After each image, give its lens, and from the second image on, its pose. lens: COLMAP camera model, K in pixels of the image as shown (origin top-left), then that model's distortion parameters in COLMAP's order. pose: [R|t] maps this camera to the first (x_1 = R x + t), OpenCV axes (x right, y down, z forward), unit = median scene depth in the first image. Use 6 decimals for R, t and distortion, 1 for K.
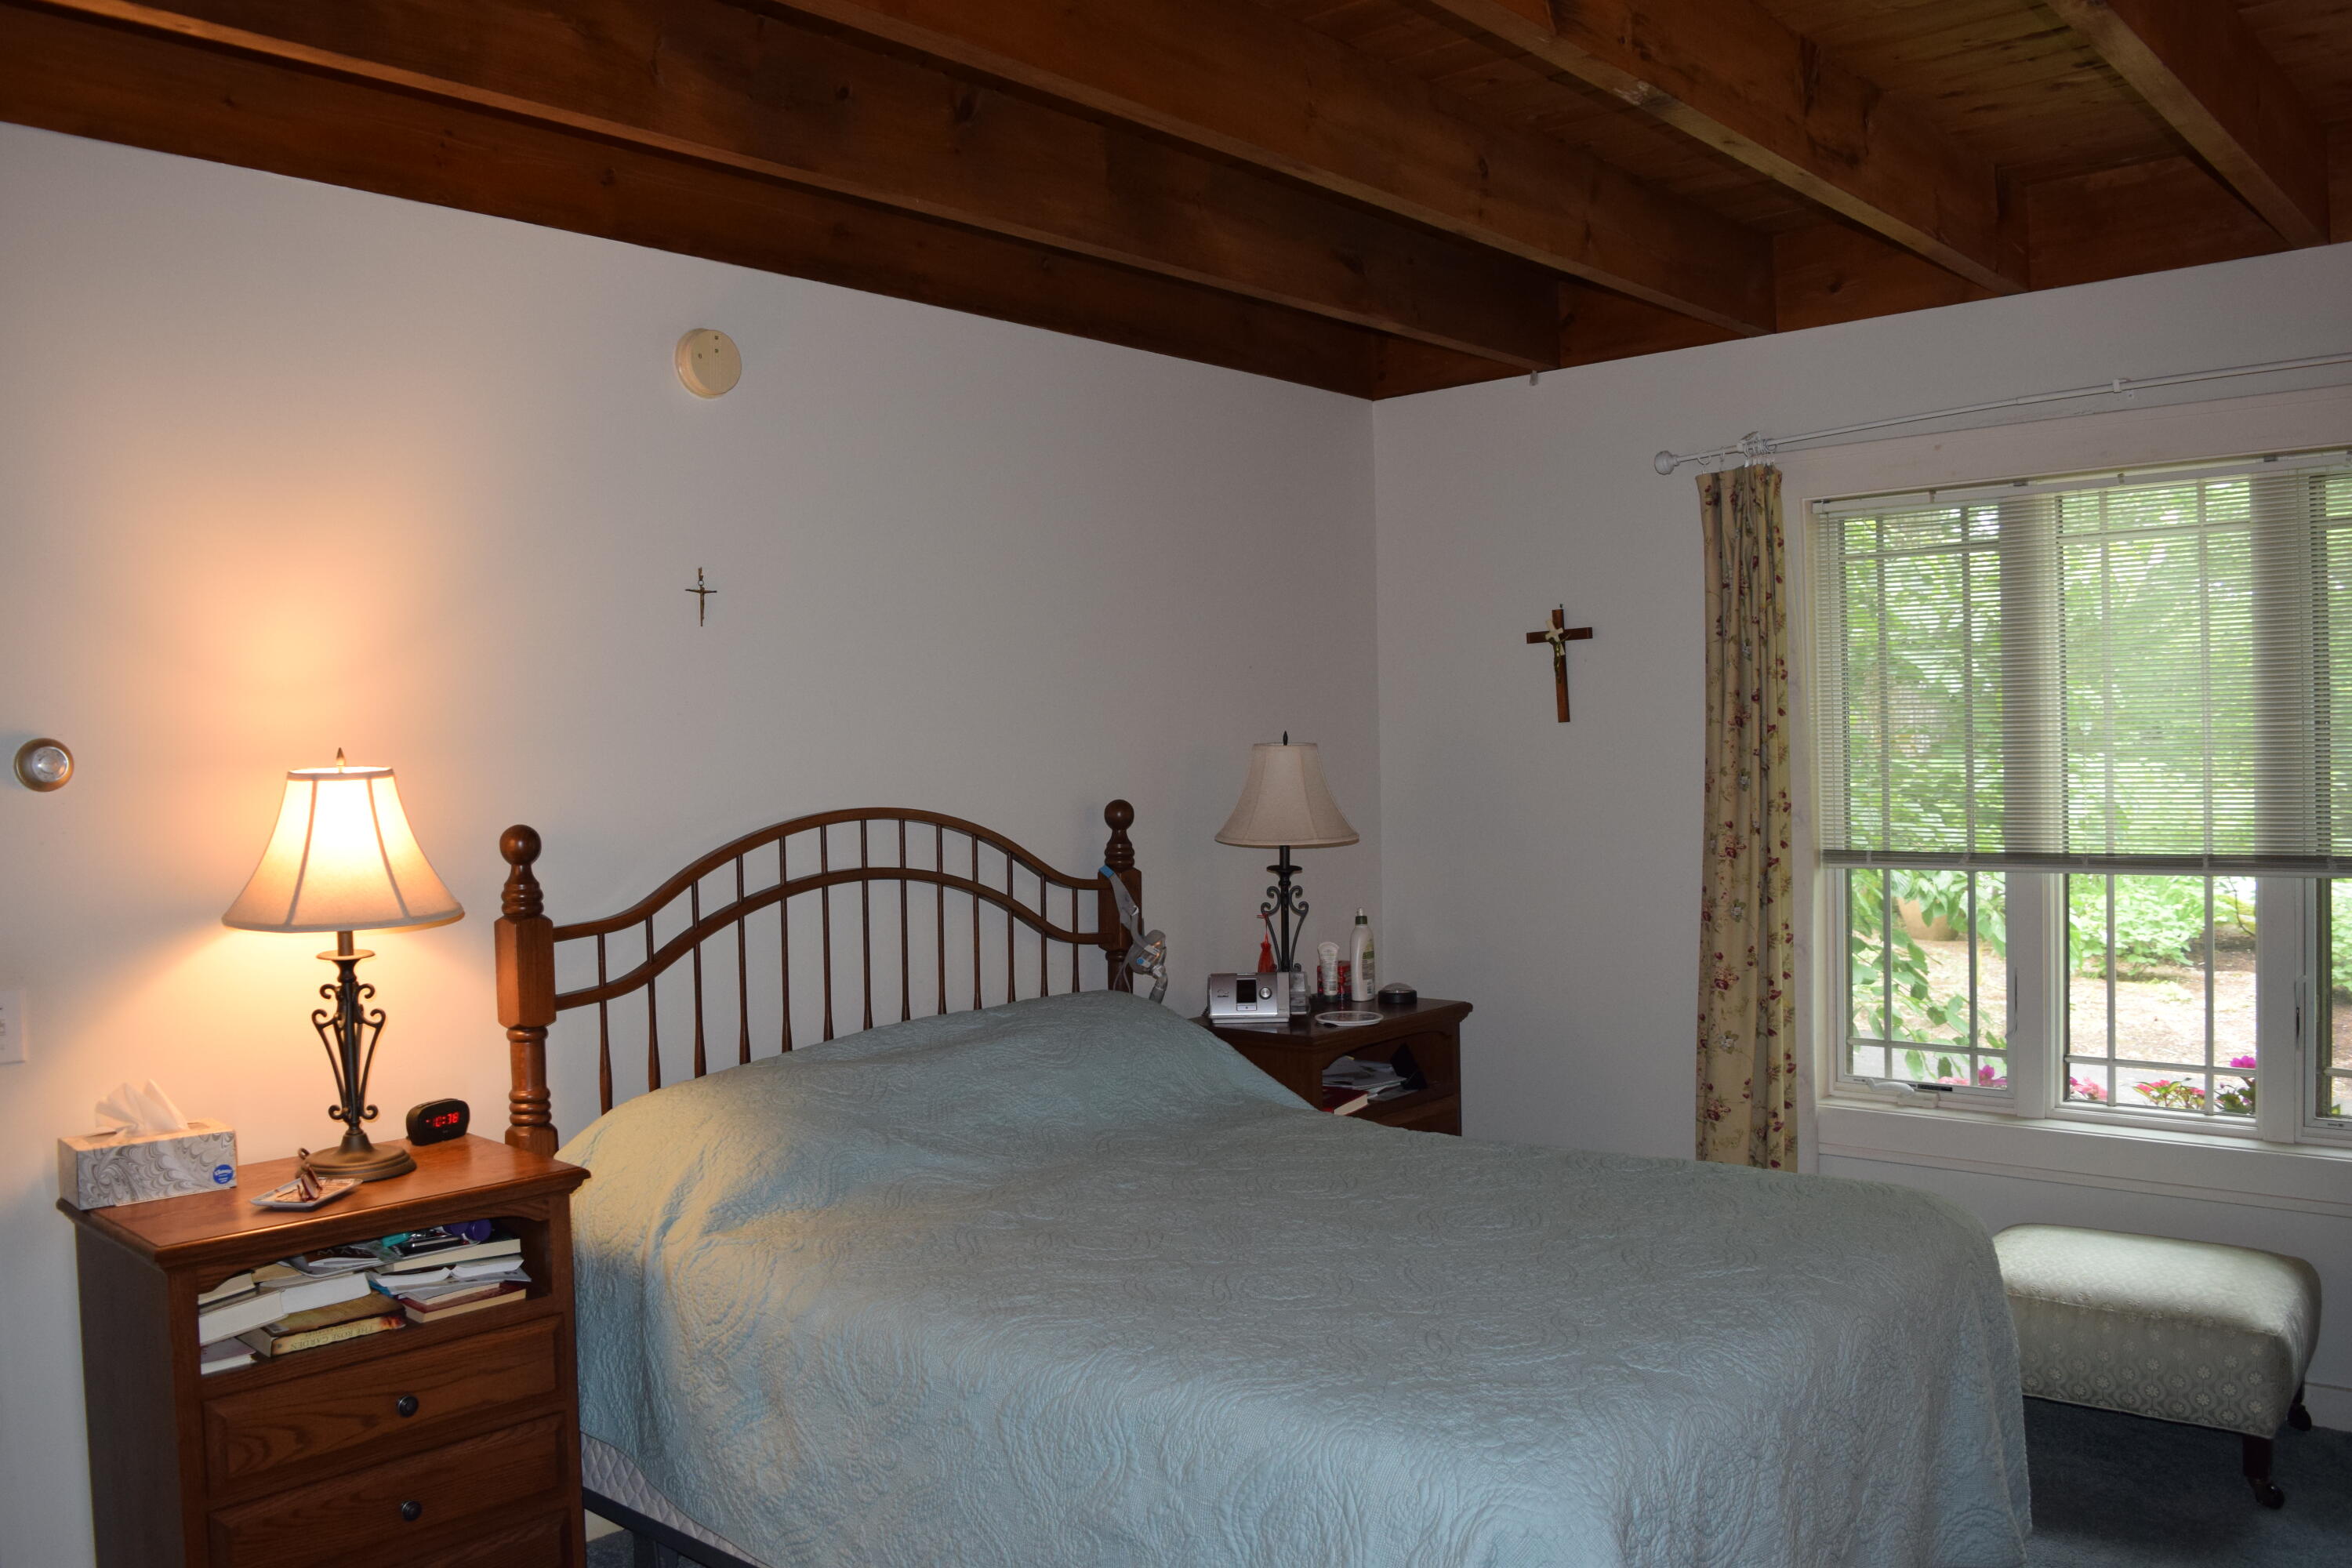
lens RADIAL K [[1895.5, 0, 1176.0], [0, 1895.5, 784.0], [0, 0, 1]] dist [-0.003640, -0.000060]
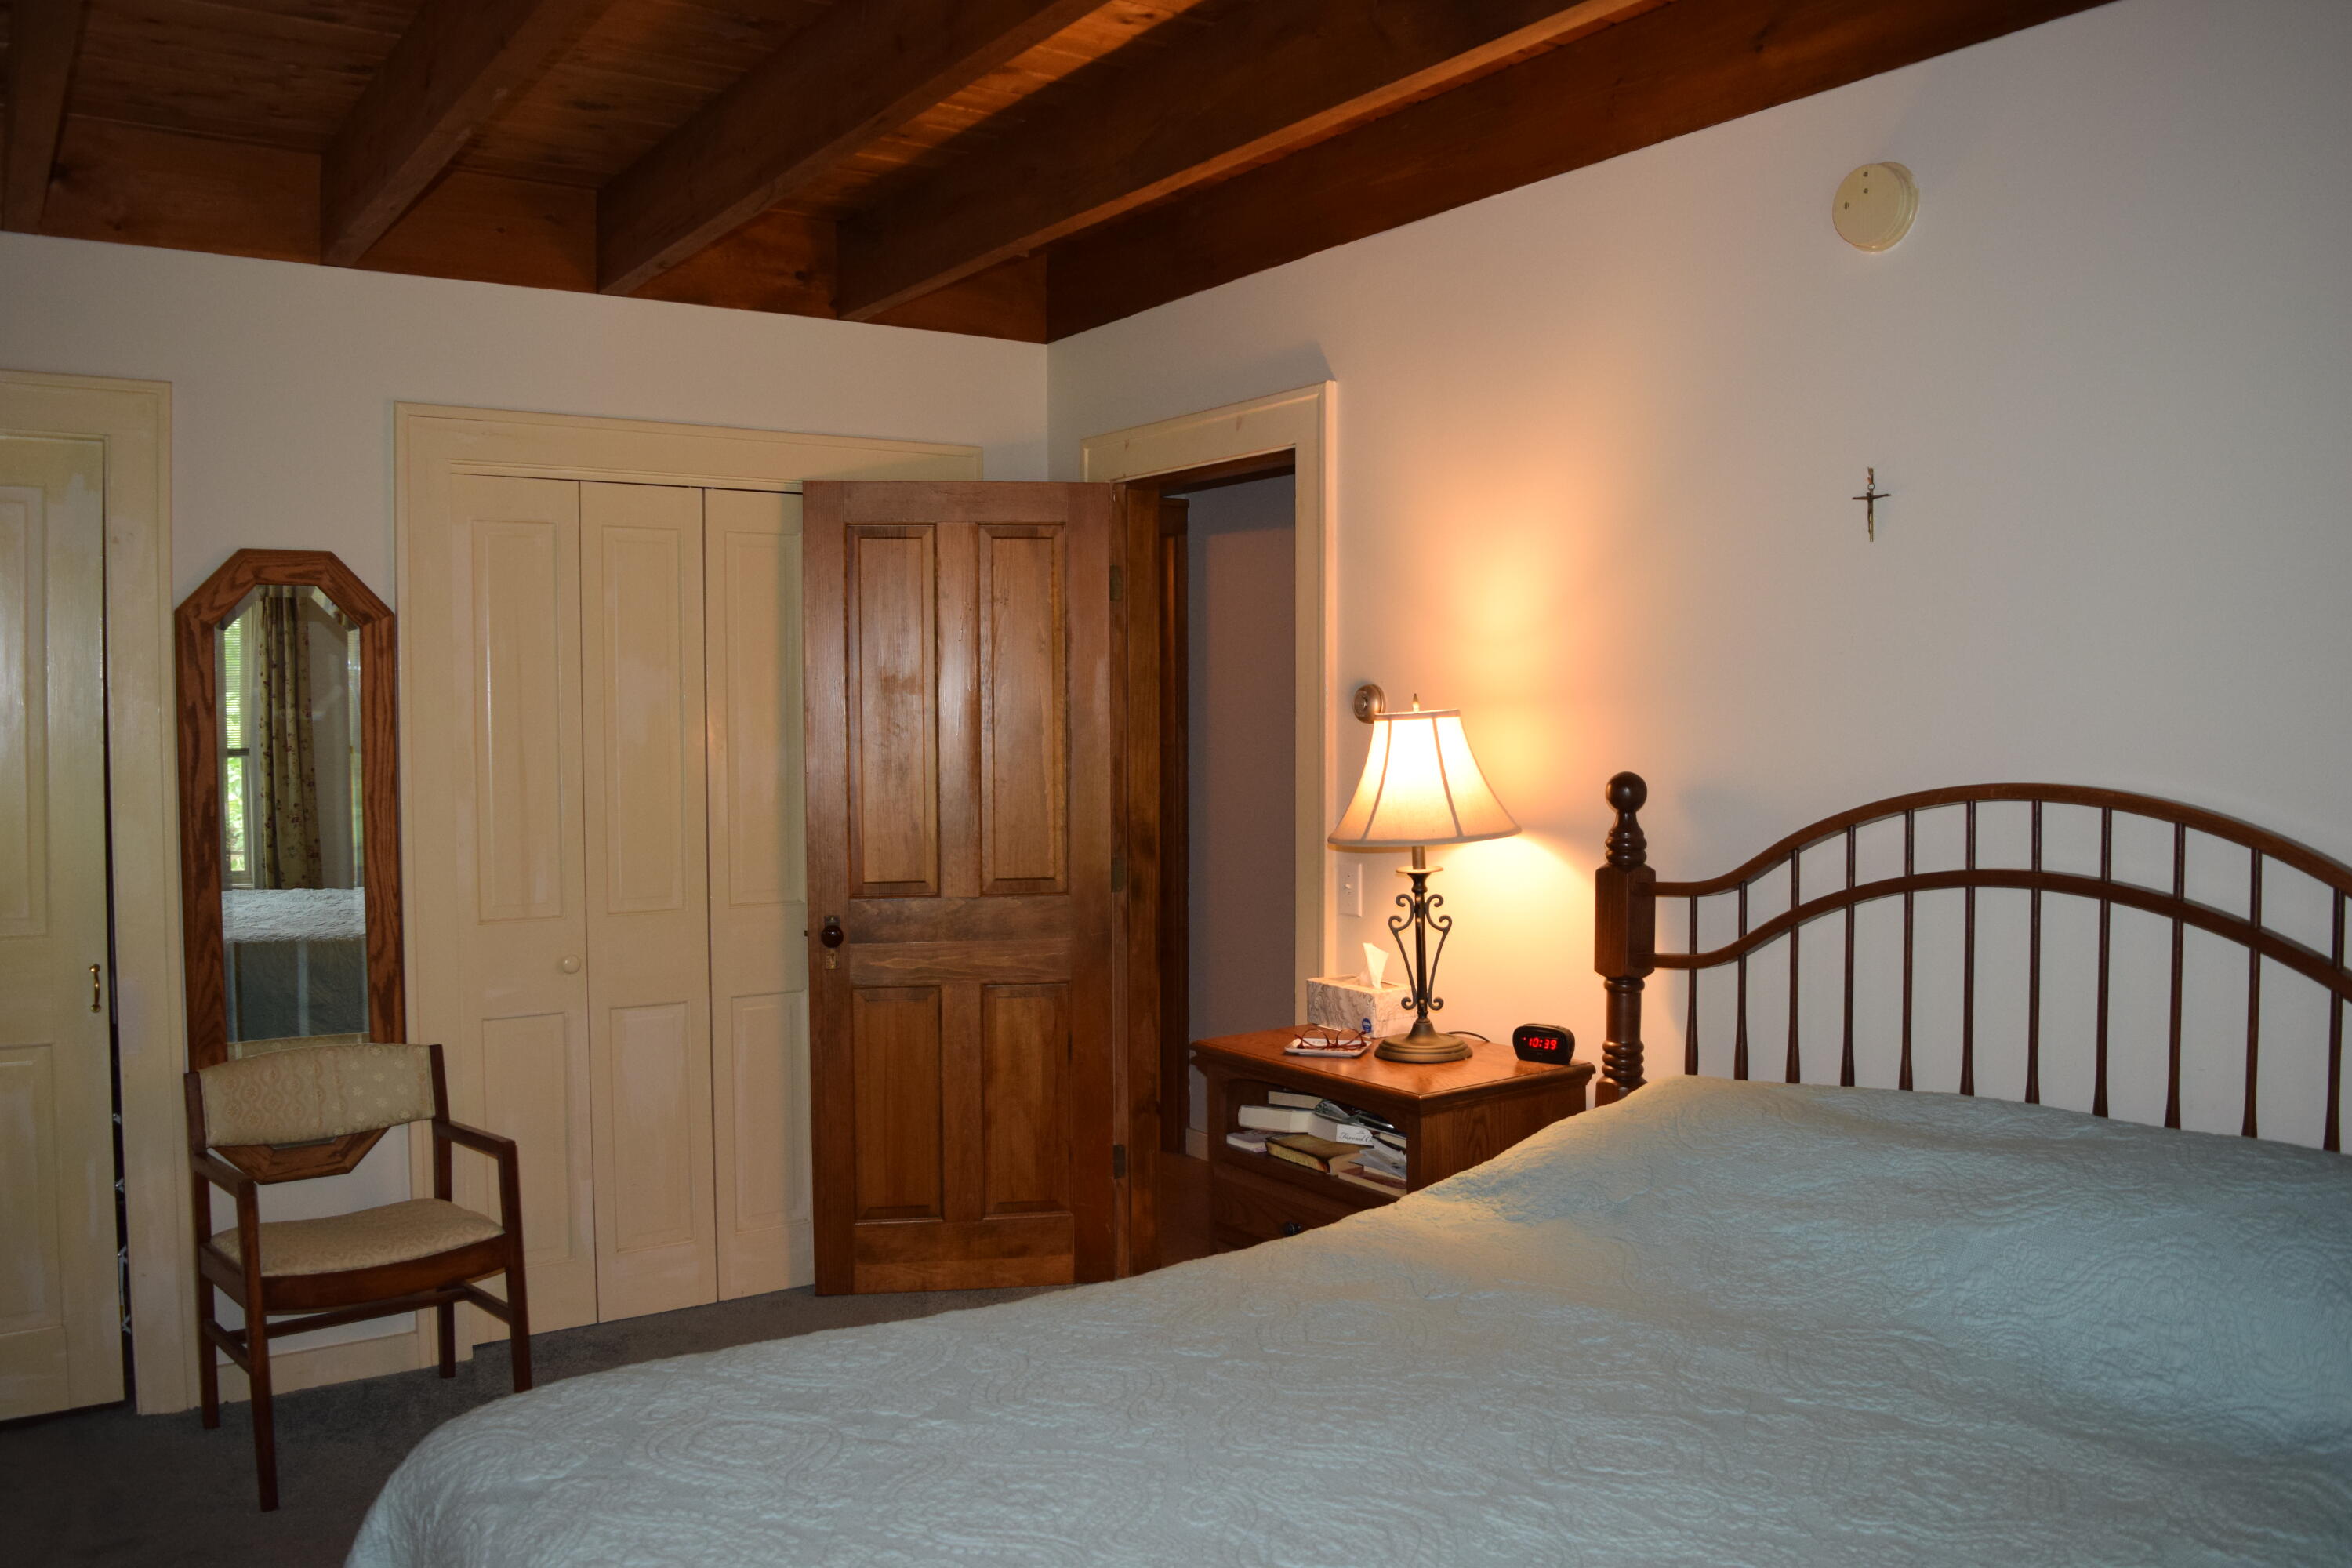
lens RADIAL K [[1895.5, 0, 1176.0], [0, 1895.5, 784.0], [0, 0, 1]] dist [-0.003640, -0.000060]
pose [[-0.190710, 0.060784, -0.979763, 0.627979], [-0.016096, 0.997753, 0.065033, -0.029851], [0.981515, 0.028172, -0.189303, 0.916413]]
